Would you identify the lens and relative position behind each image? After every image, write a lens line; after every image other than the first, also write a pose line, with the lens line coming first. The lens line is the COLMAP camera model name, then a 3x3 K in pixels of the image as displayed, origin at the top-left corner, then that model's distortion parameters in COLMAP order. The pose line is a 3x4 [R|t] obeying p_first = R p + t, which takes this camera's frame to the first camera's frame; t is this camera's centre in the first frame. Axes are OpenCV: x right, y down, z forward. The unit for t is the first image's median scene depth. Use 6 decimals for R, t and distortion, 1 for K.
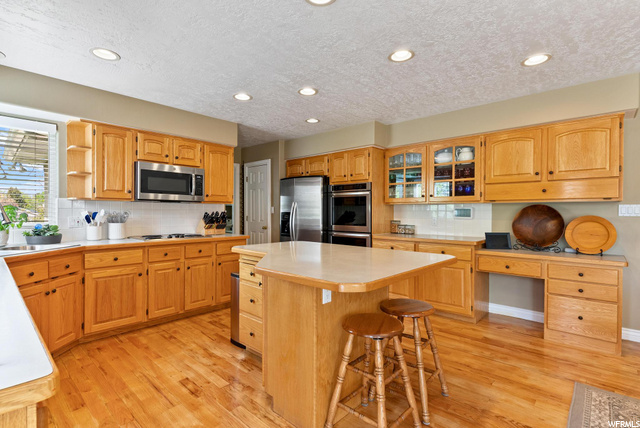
lens RADIAL K [[307.9, 0, 321.7], [0, 307.9, 213.7], [0, 0, 1]] dist [0.003147, 0.000791]
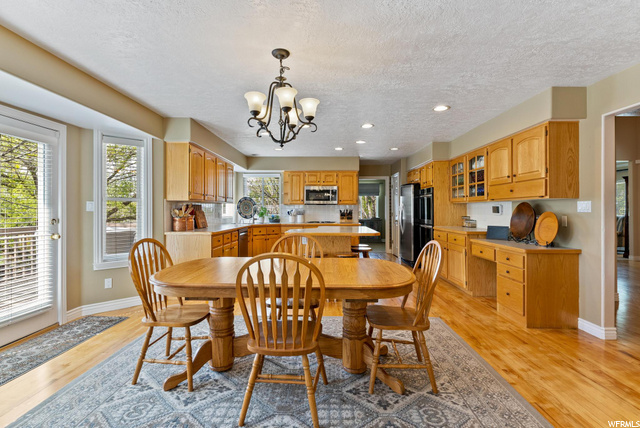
lens RADIAL K [[307.9, 0, 317.1], [0, 307.9, 209.3], [0, 0, 1]] dist [0.003147, 0.000791]
pose [[0.657198, -0.004903, -0.753702, 1.007737], [-0.000108, 0.999978, -0.006600, 0.004243], [0.753718, 0.004419, 0.657183, -0.315492]]
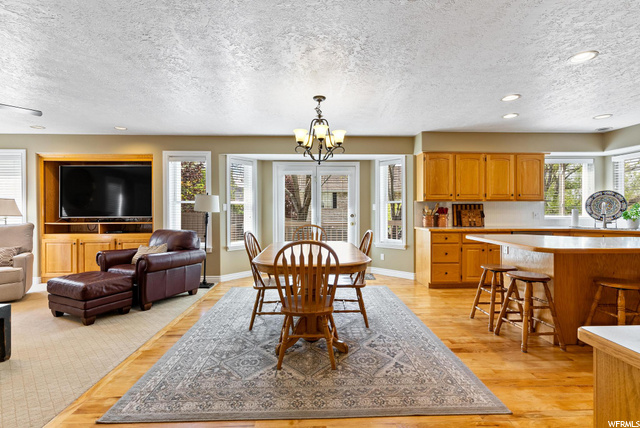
lens RADIAL K [[307.9, 0, 322.2], [0, 307.9, 211.6], [0, 0, 1]] dist [0.003147, 0.000791]
pose [[-0.712889, 0.000892, -0.701277, 1.112717], [-0.002117, 0.999992, 0.003424, 0.005166], [0.701274, 0.003926, -0.712881, 0.781083]]
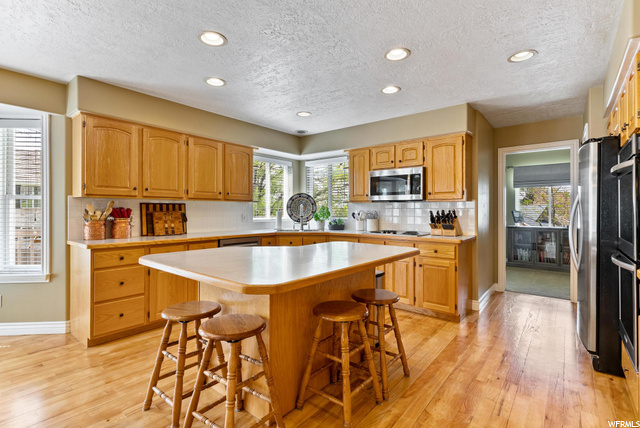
lens RADIAL K [[307.9, 0, 320.4], [0, 307.9, 210.0], [0, 0, 1]] dist [0.003147, 0.000791]
pose [[0.053974, -0.006357, -0.998522, 0.642734], [-0.003469, 0.999973, -0.006553, -0.000001], [0.998536, 0.003817, 0.053950, 0.689677]]
